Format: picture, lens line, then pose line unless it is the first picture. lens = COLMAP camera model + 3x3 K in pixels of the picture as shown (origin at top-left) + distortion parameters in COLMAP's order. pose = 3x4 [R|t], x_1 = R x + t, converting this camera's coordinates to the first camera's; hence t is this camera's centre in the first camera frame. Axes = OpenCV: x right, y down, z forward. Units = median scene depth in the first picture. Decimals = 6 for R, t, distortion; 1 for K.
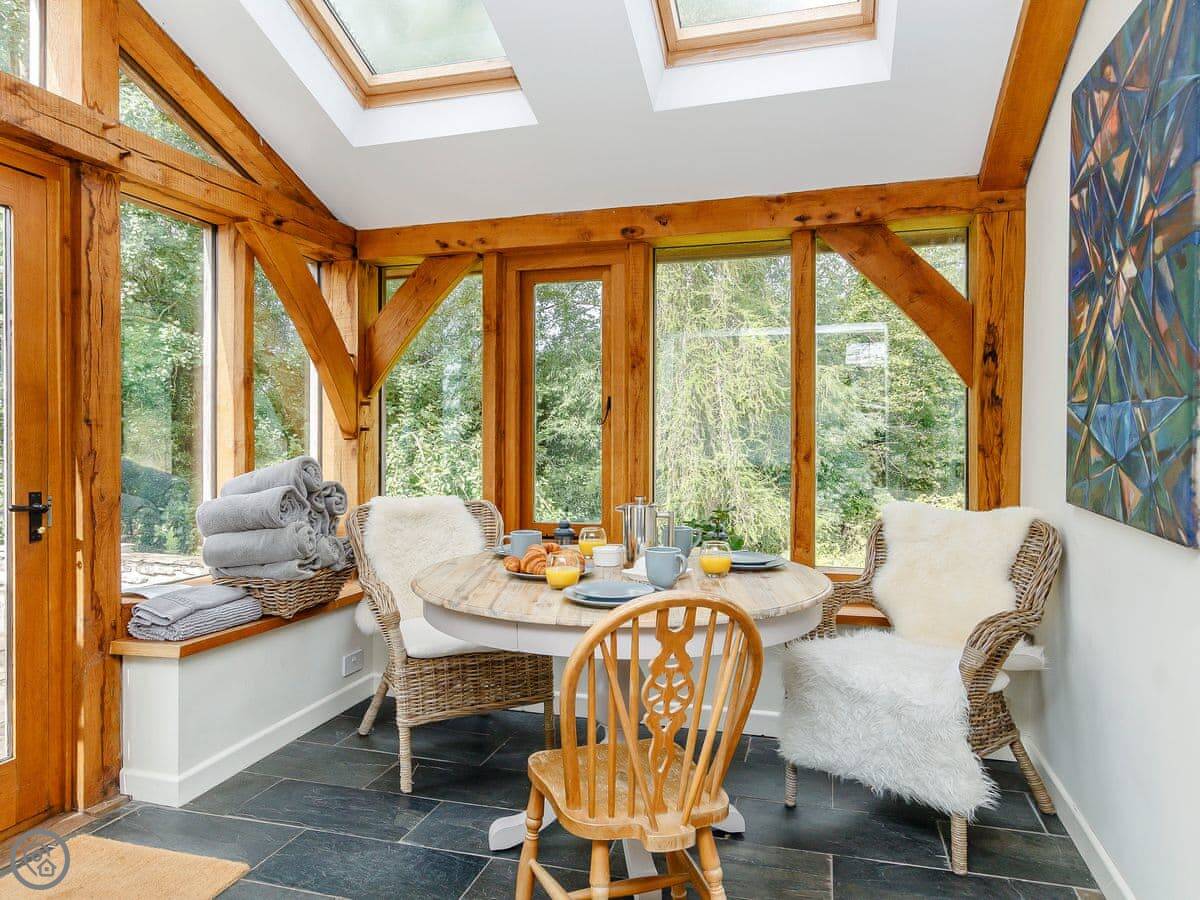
lens RADIAL K [[907.1, 0, 599.4], [0, 907.1, 445.8], [0, 0, 1]] dist [0.010976, 0.008213]
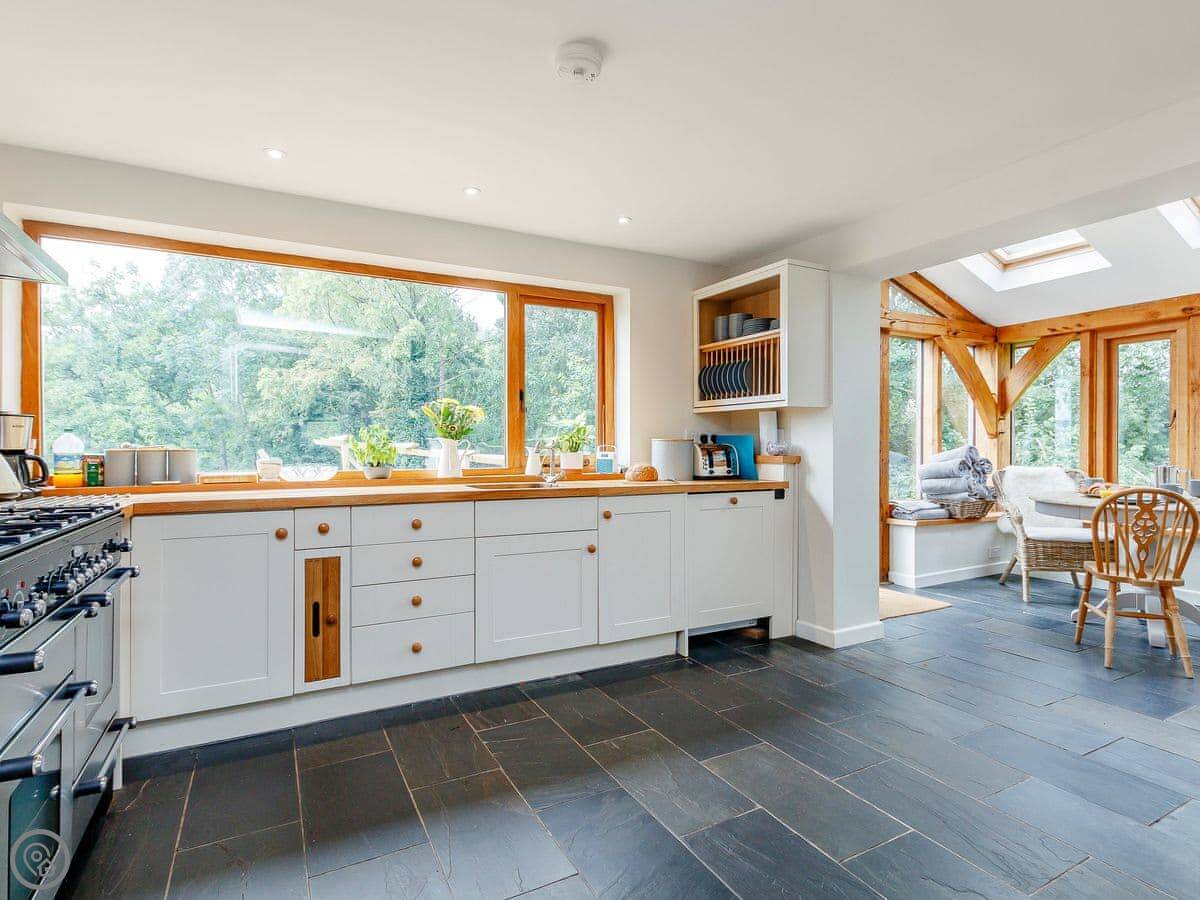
lens RADIAL K [[614.7, 0, 603.9], [0, 614.7, 453.4], [0, 0, 1]] dist [0.004789, -0.000044]
pose [[0.684860, 0.004403, -0.728661, 0.123784], [-0.002077, 0.999989, 0.004090, 0.023909], [0.728672, -0.001287, 0.684862, -0.547114]]
